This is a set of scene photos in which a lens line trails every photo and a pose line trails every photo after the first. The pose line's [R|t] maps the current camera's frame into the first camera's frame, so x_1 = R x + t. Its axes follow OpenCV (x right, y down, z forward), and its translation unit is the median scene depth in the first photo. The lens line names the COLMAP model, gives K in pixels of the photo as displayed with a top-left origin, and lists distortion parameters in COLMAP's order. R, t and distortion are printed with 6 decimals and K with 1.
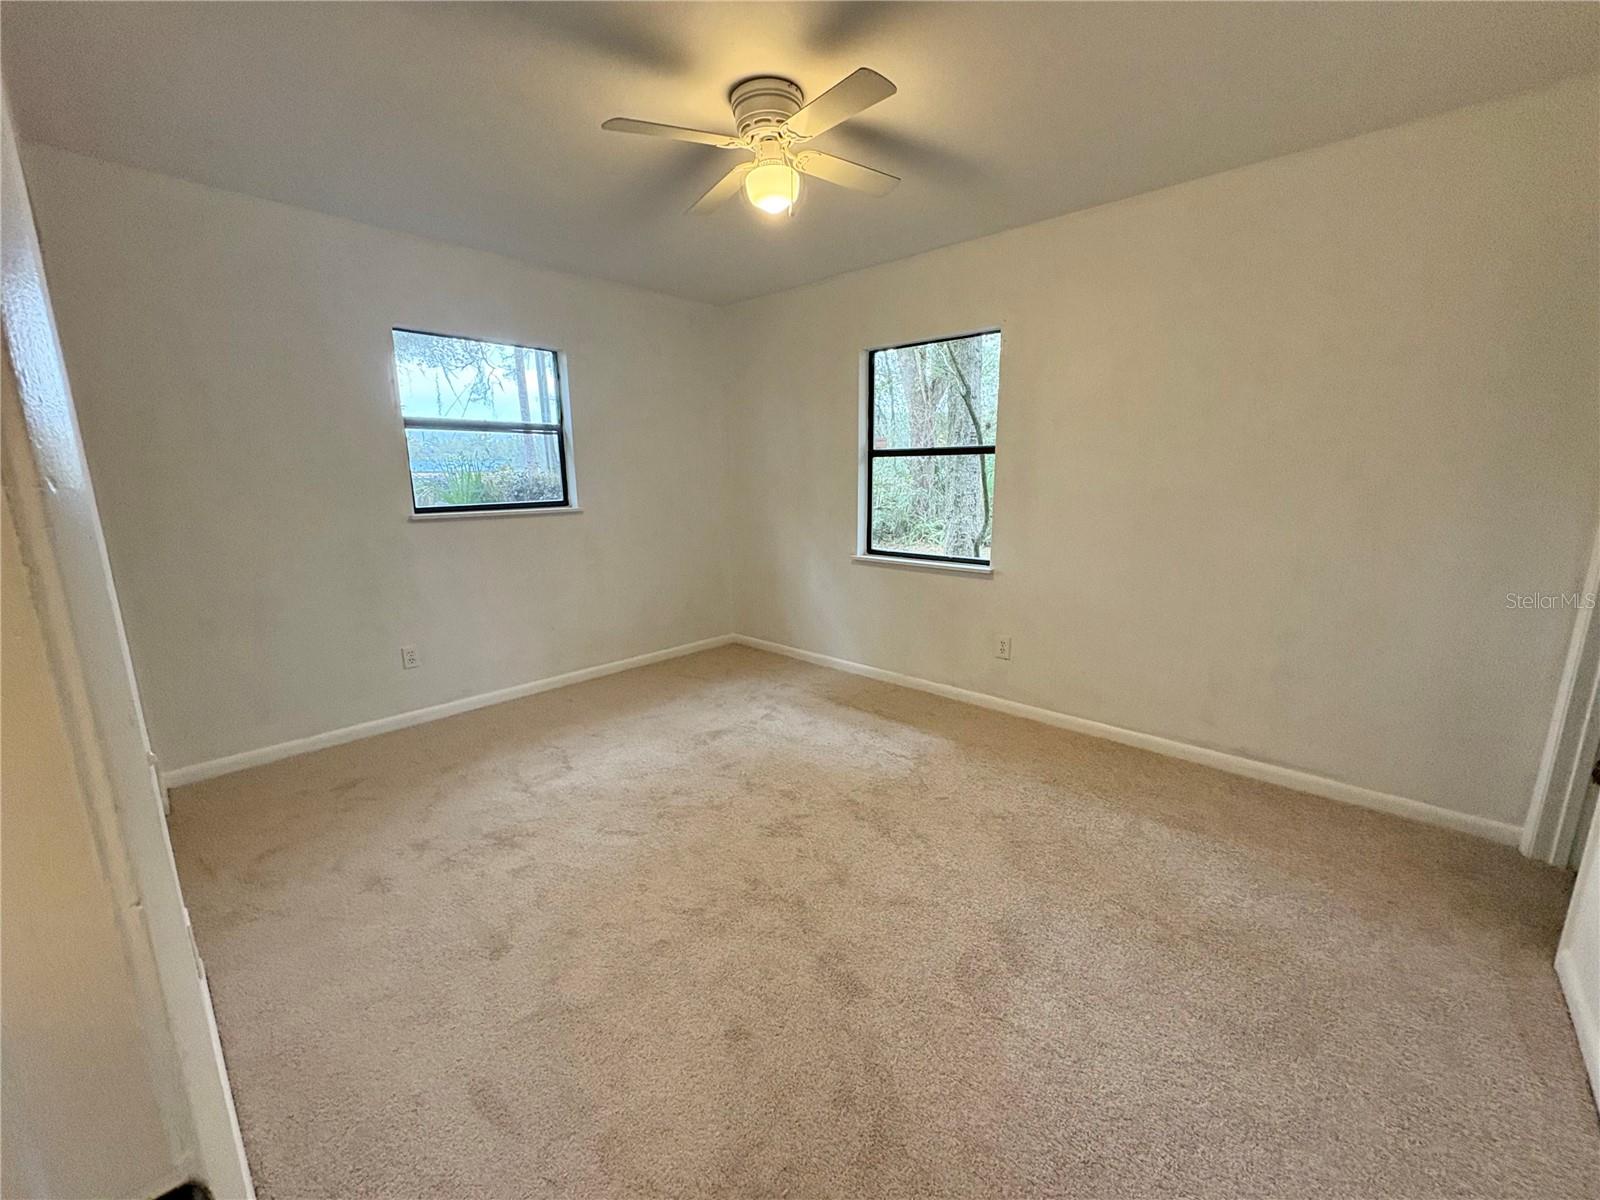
lens RADIAL K [[641.6, 0, 800.0], [0, 641.6, 600.0], [0, 0, 1]] dist [0.000177, 0.000011]
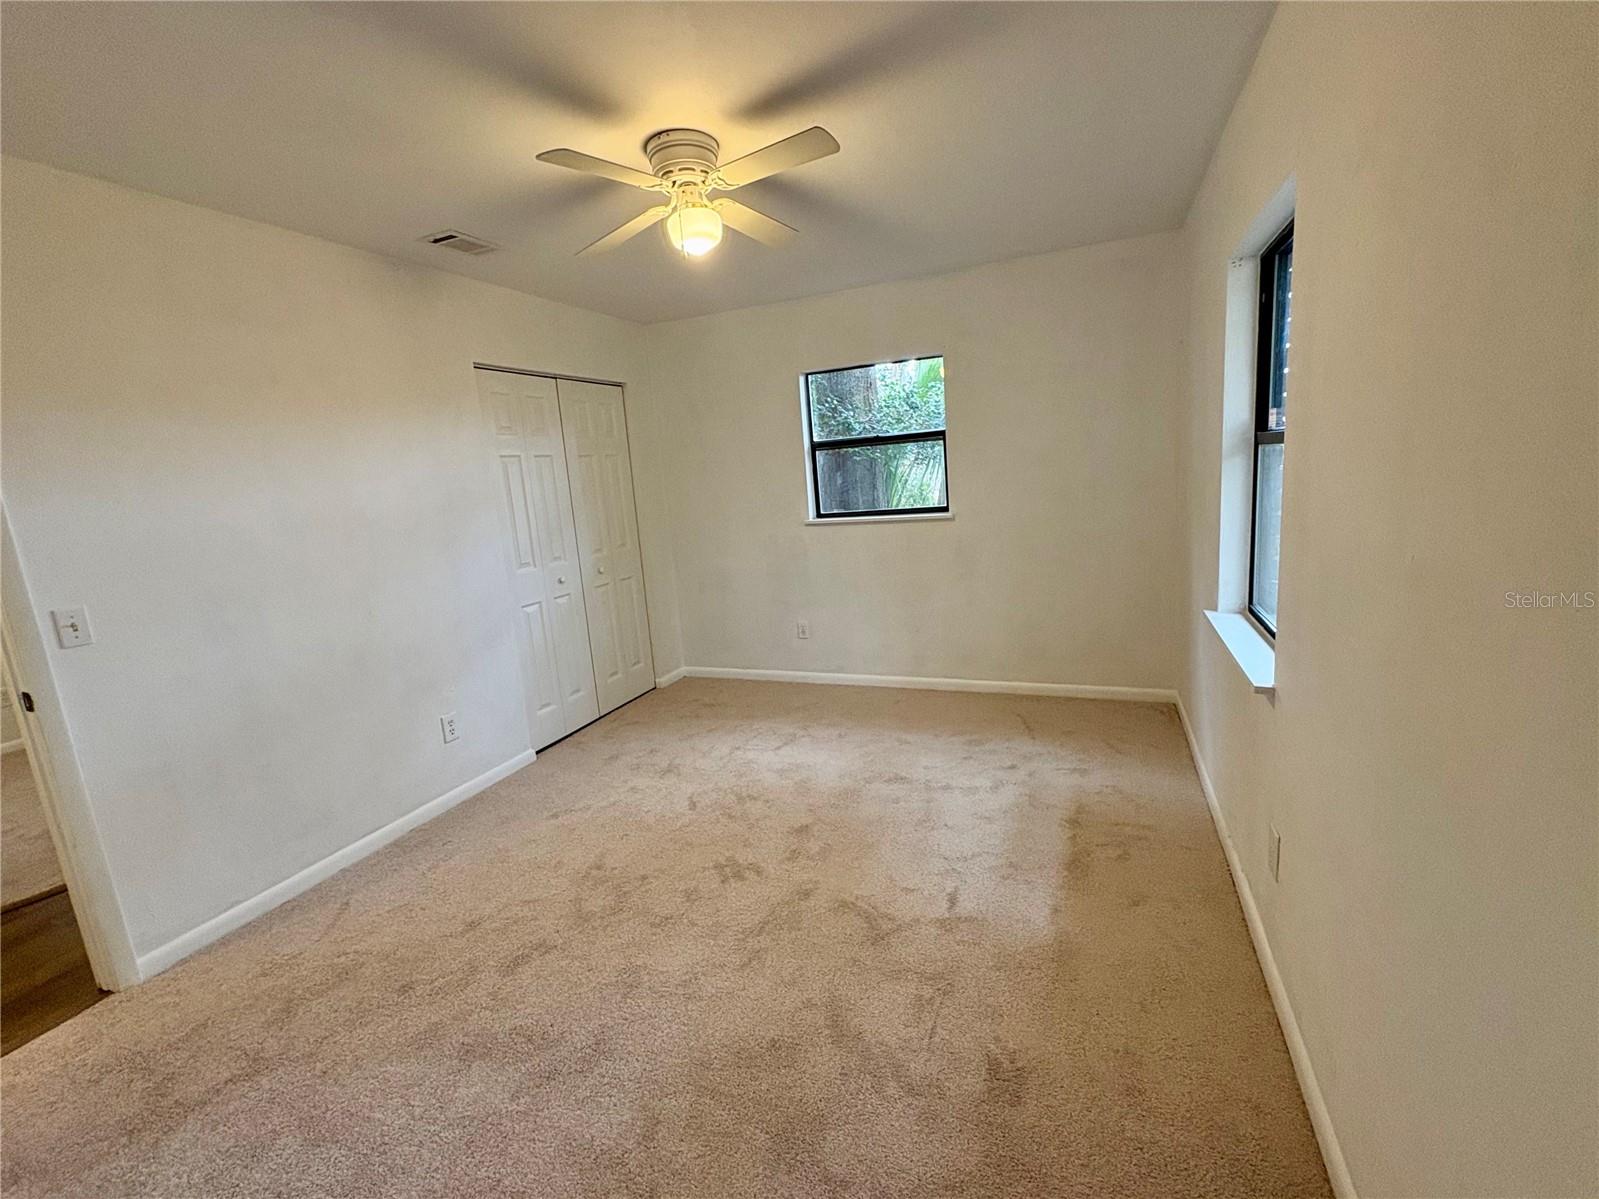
lens RADIAL K [[688.0, 0, 787.0], [0, 688.0, 598.5], [0, 0, 1]] dist [-0.002220, -0.000211]
pose [[0.343758, 0.151759, -0.926714, 0.715039], [-0.112220, 0.986422, 0.119909, -0.148886], [0.932329, 0.062776, 0.356121, 0.524208]]
